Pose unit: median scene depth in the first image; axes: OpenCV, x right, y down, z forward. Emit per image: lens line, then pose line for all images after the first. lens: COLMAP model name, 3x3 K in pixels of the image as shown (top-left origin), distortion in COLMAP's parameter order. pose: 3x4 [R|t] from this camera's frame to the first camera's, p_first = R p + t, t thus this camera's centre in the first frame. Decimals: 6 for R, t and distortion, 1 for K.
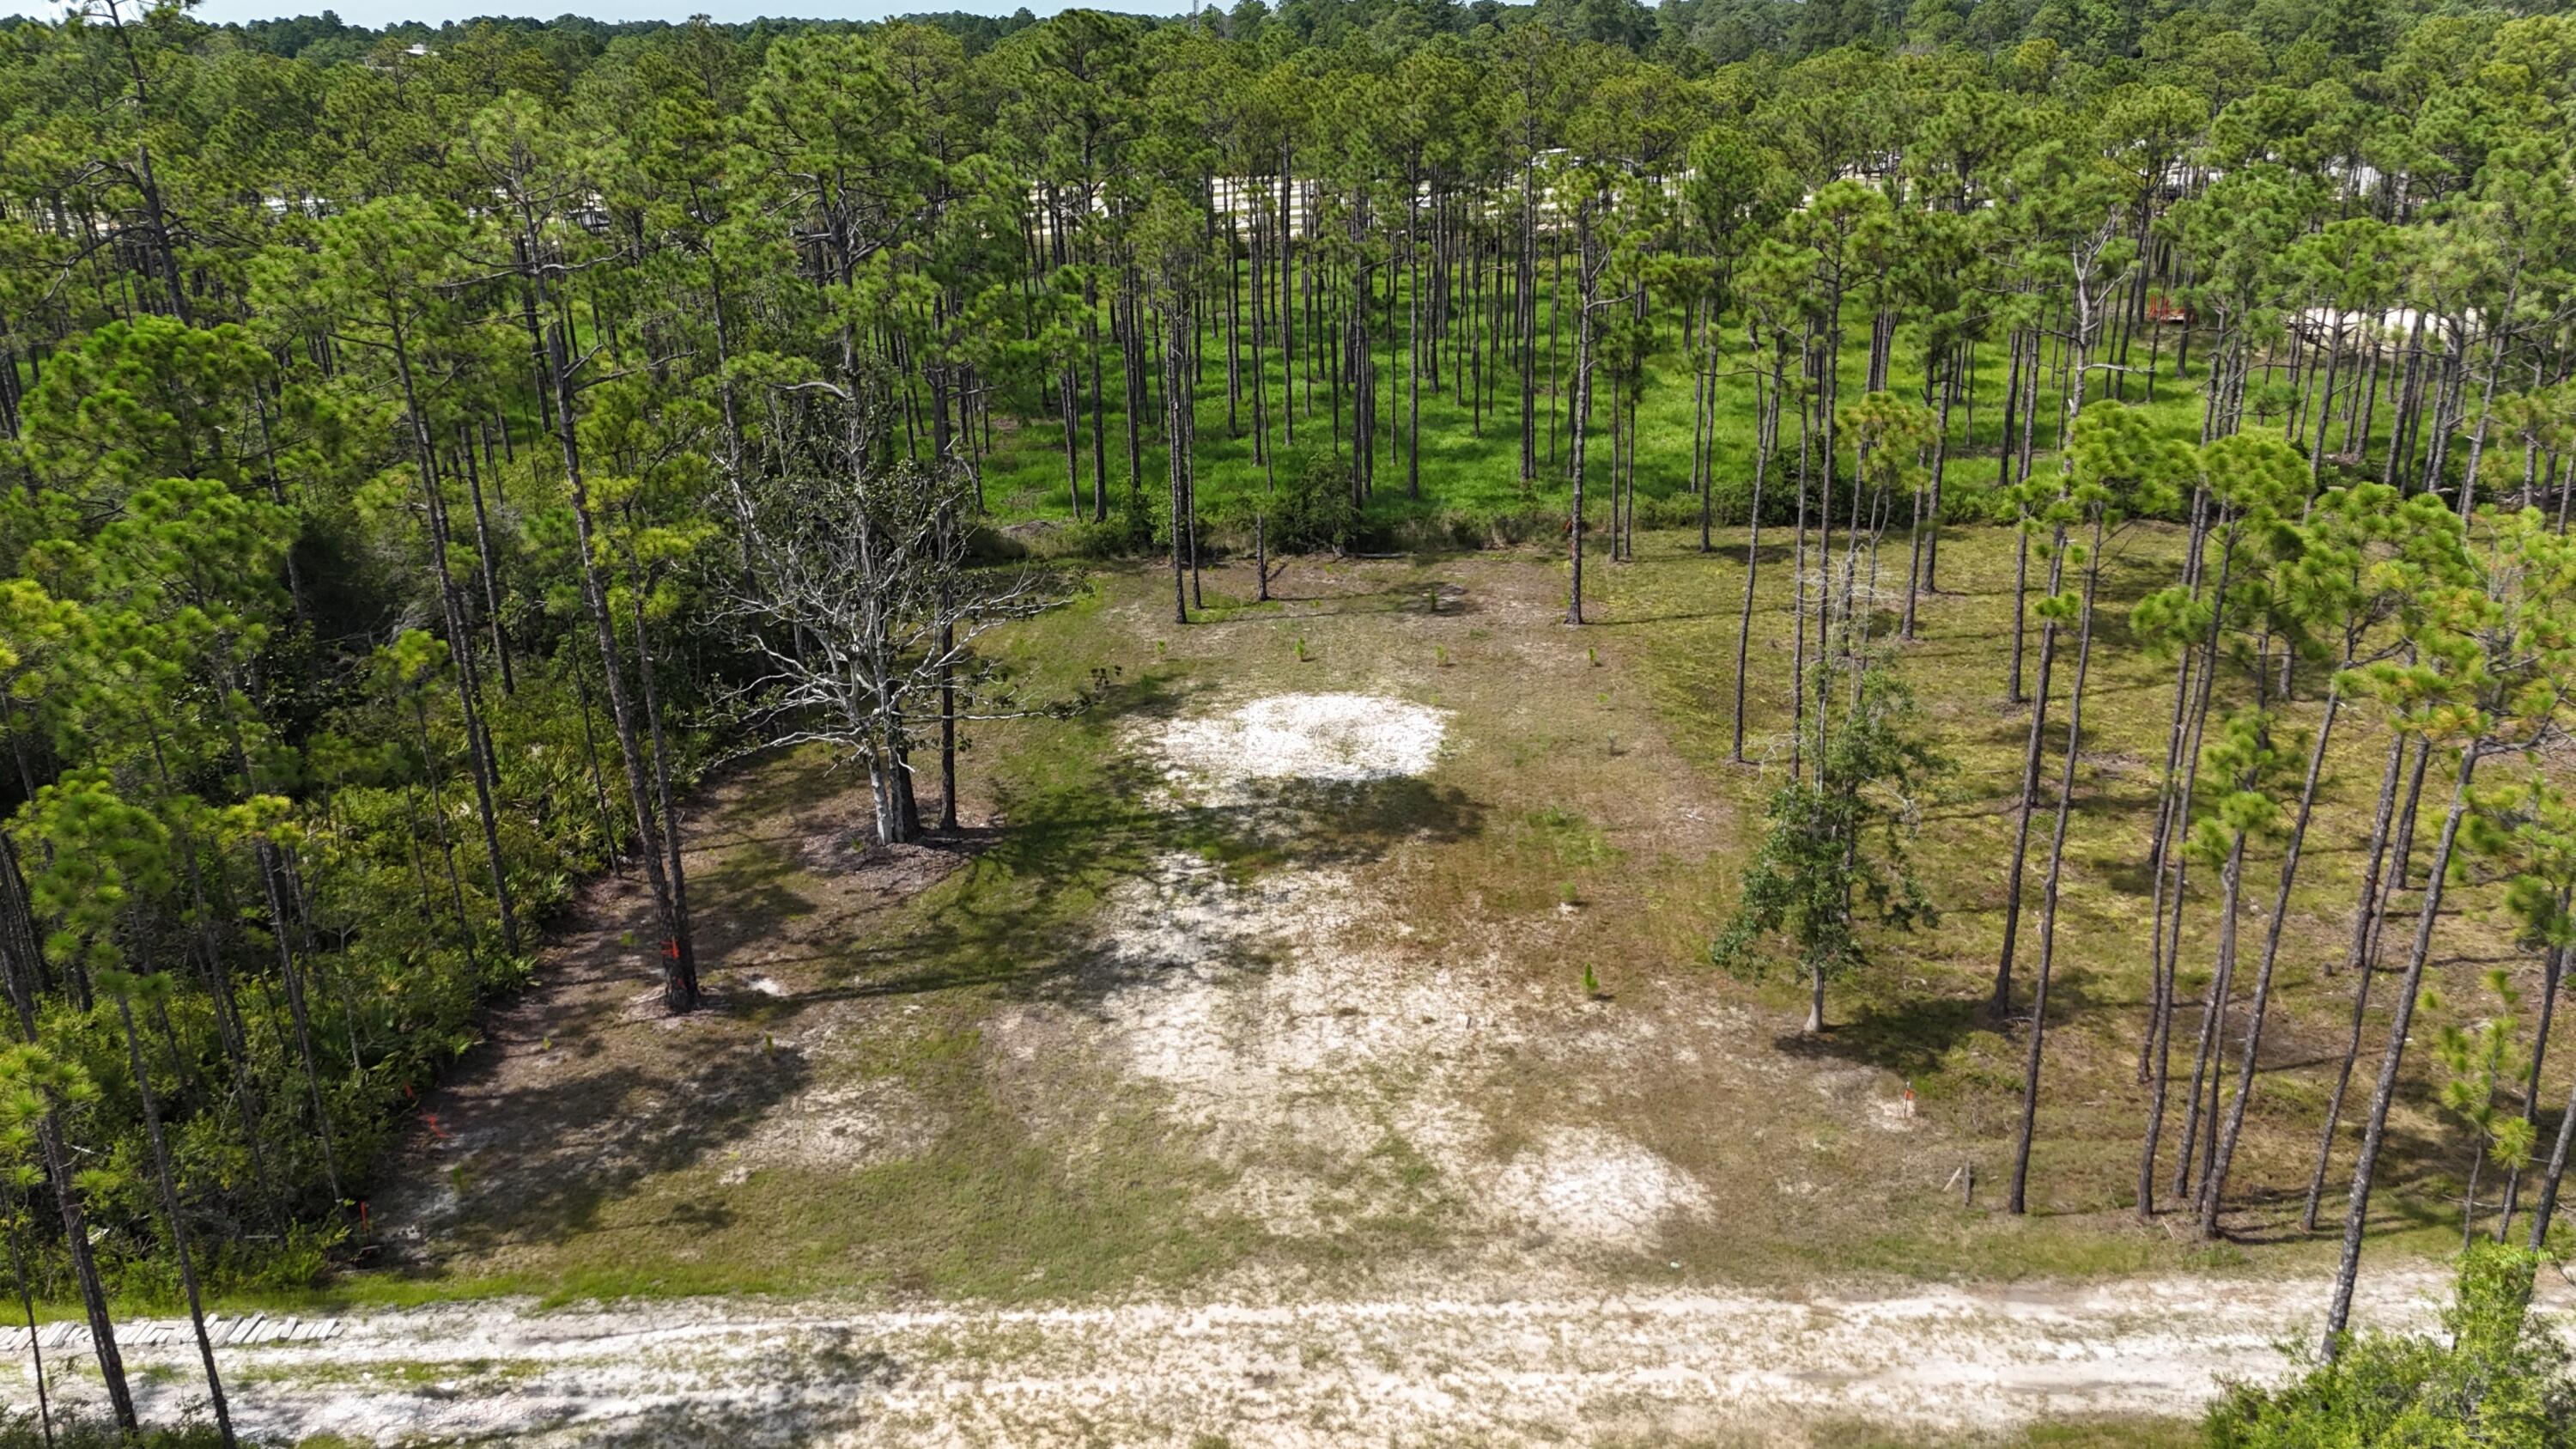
lens RADIAL K [[1901.5, 0, 1303.9], [0, 1901.5, 729.1], [0, 0, 1]] dist [0.079379, -0.066090]
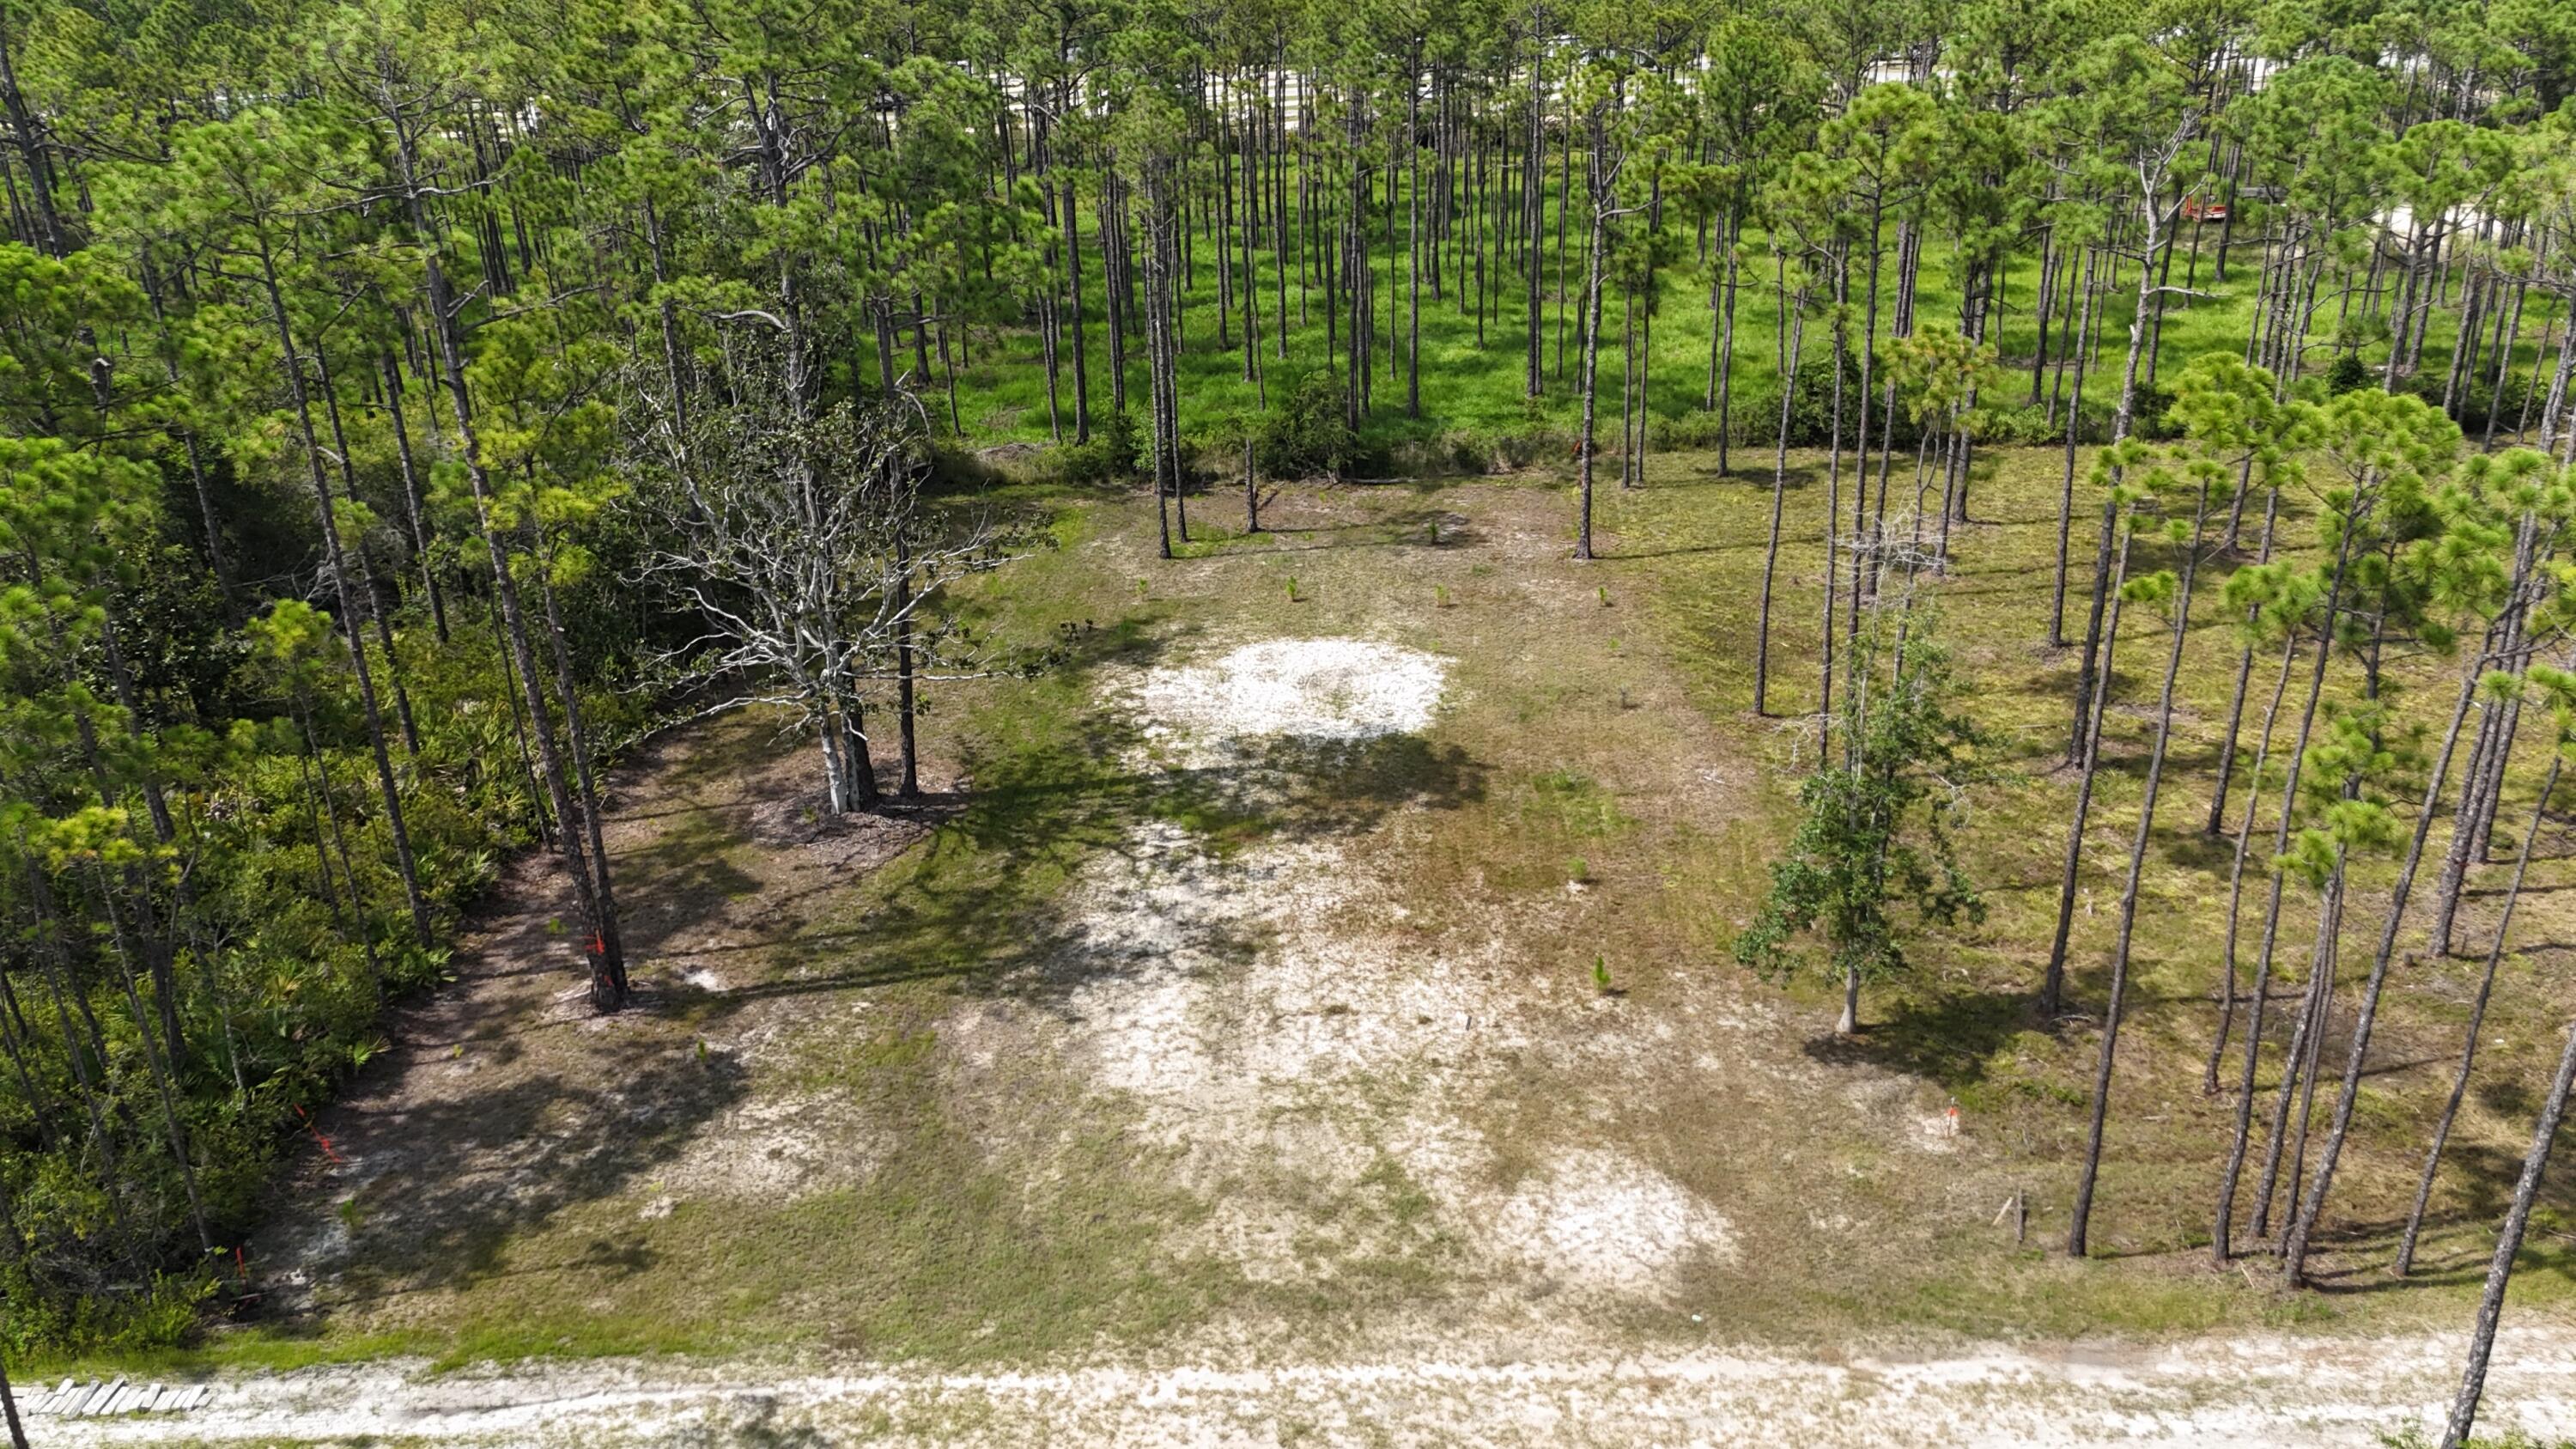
lens RADIAL K [[1901.5, 0, 1303.9], [0, 1901.5, 729.1], [0, 0, 1]] dist [0.079379, -0.066090]
pose [[0.999996, -0.002166, -0.001814, 0.008775], [0.002260, 0.998568, 0.053456, -0.033820], [0.001696, -0.053460, 0.998569, 0.087960]]
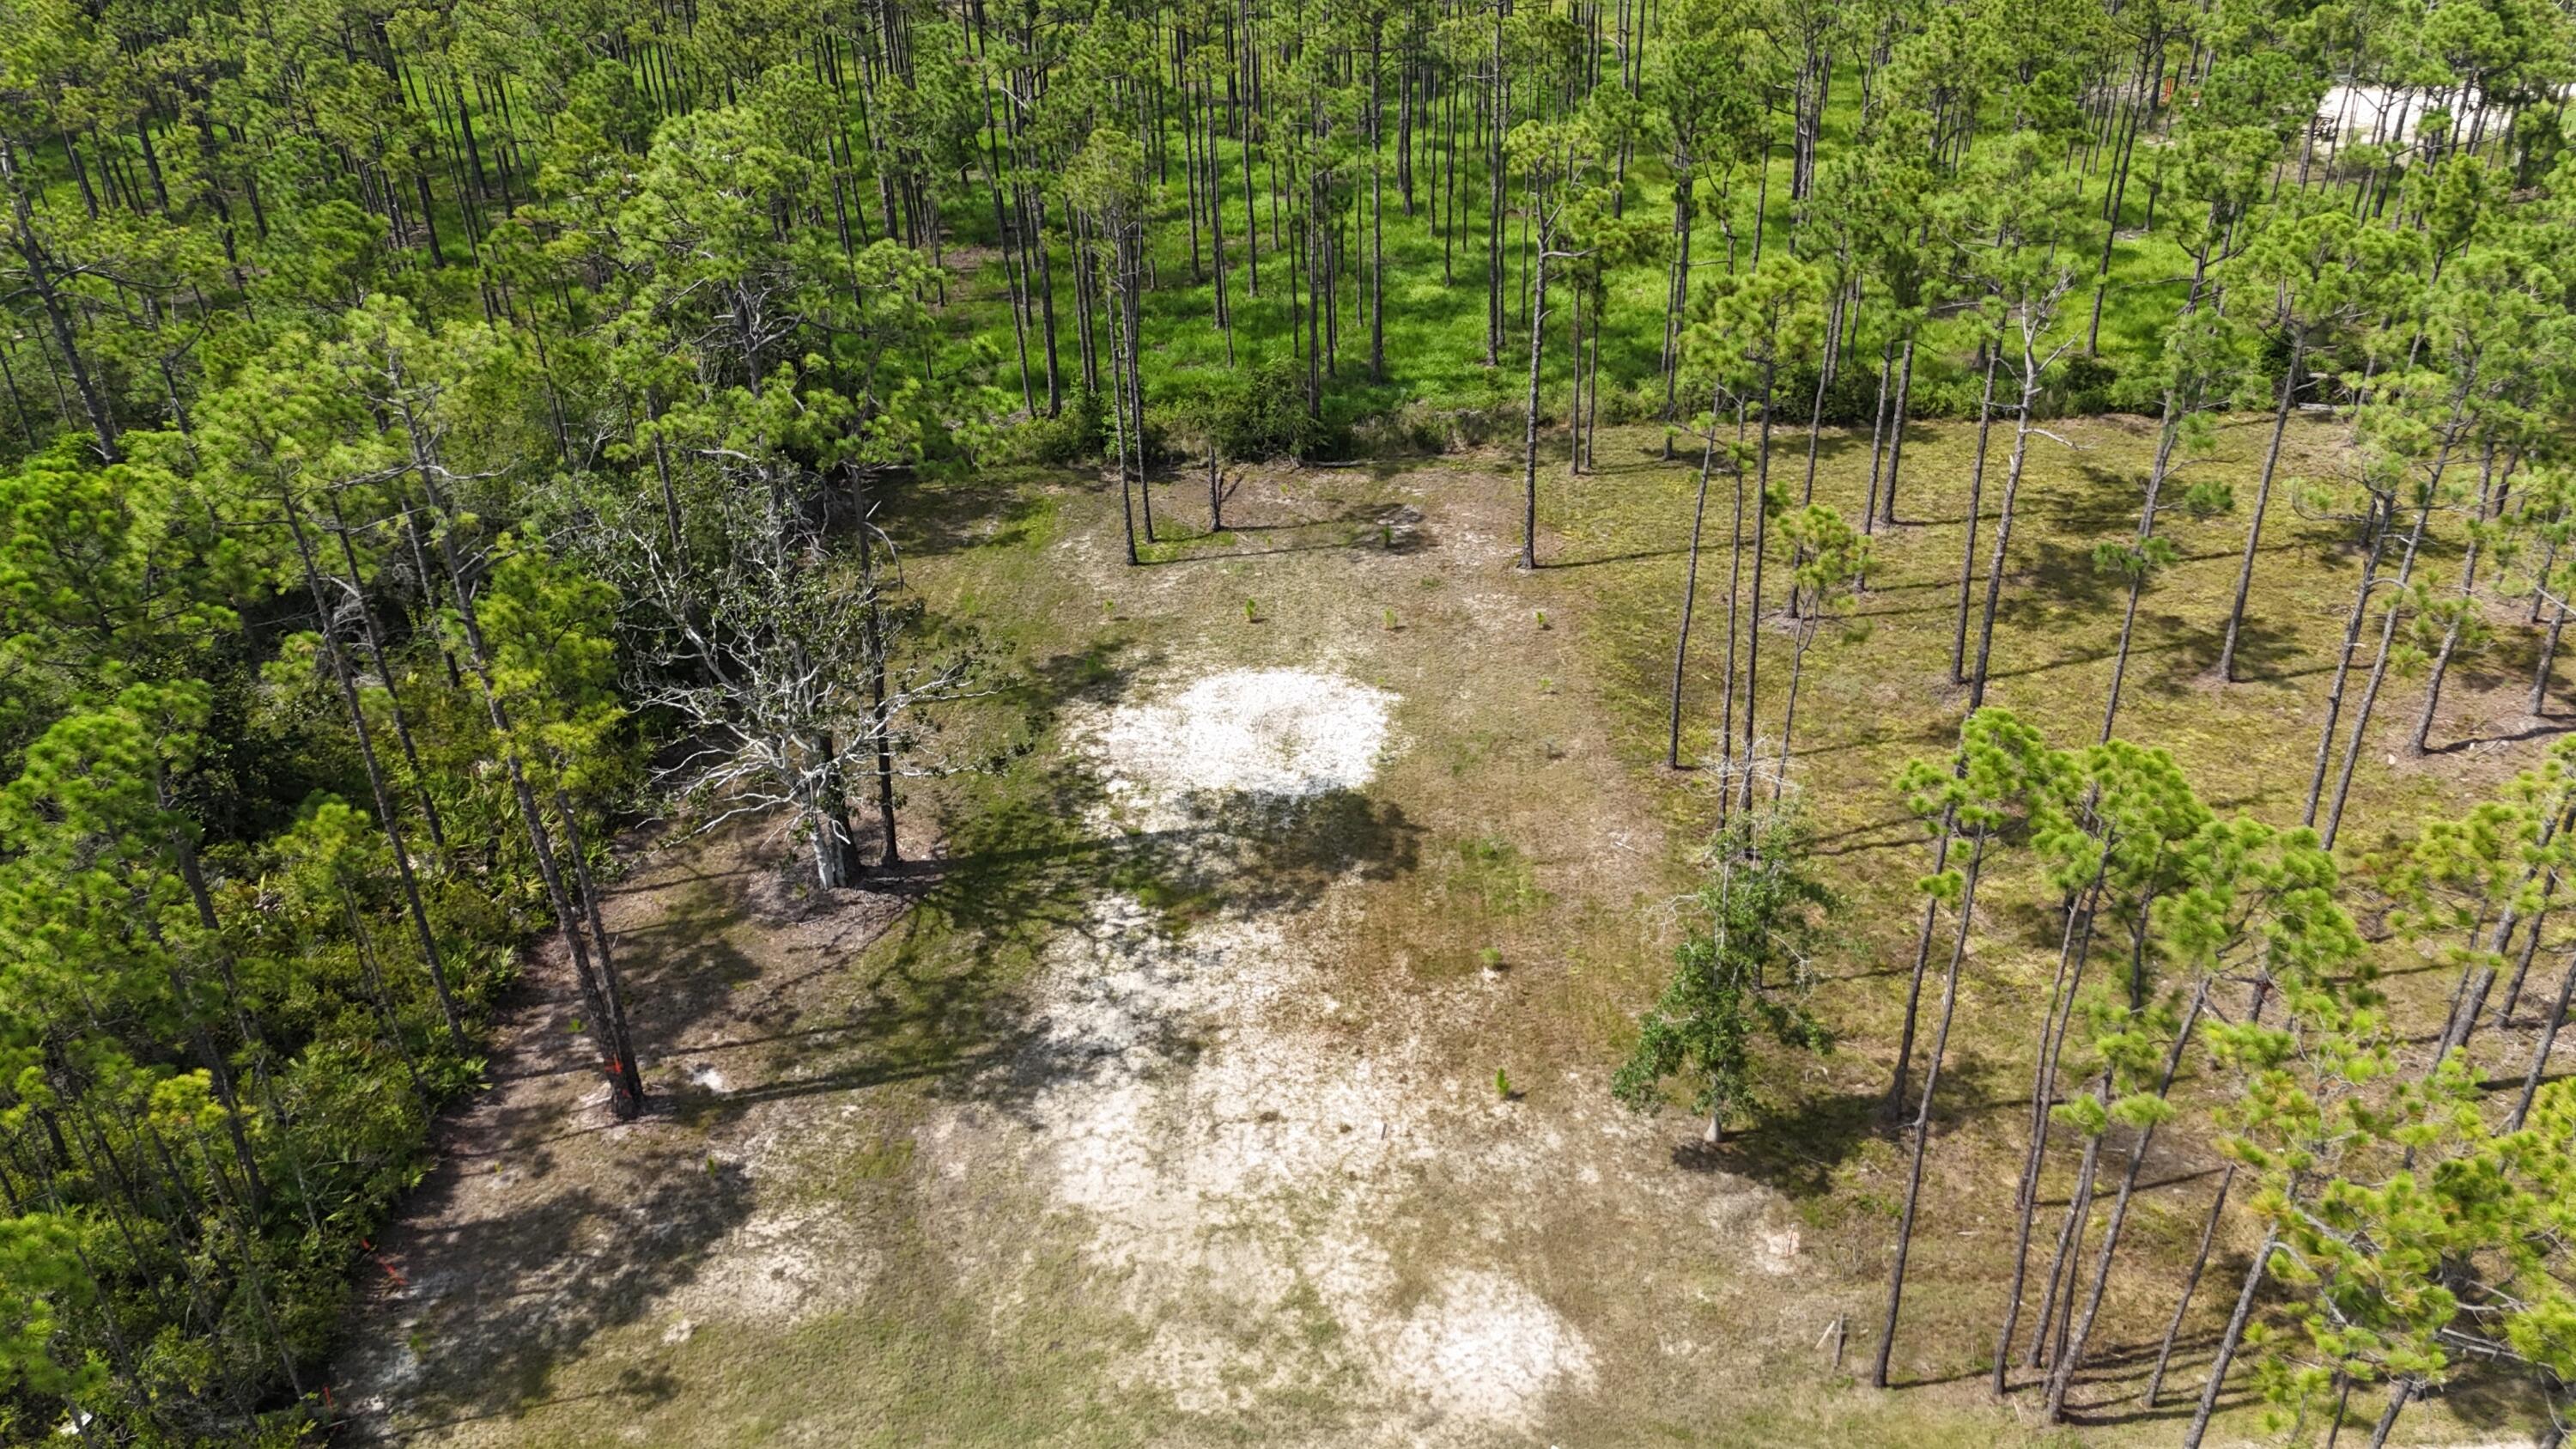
lens RADIAL K [[1901.5, 0, 1303.9], [0, 1901.5, 729.1], [0, 0, 1]] dist [0.079379, -0.066090]
pose [[0.999981, -0.005164, -0.003486, 0.044751], [0.005698, 0.984311, 0.176349, -0.232116], [0.002521, -0.176365, 0.984322, 0.010836]]
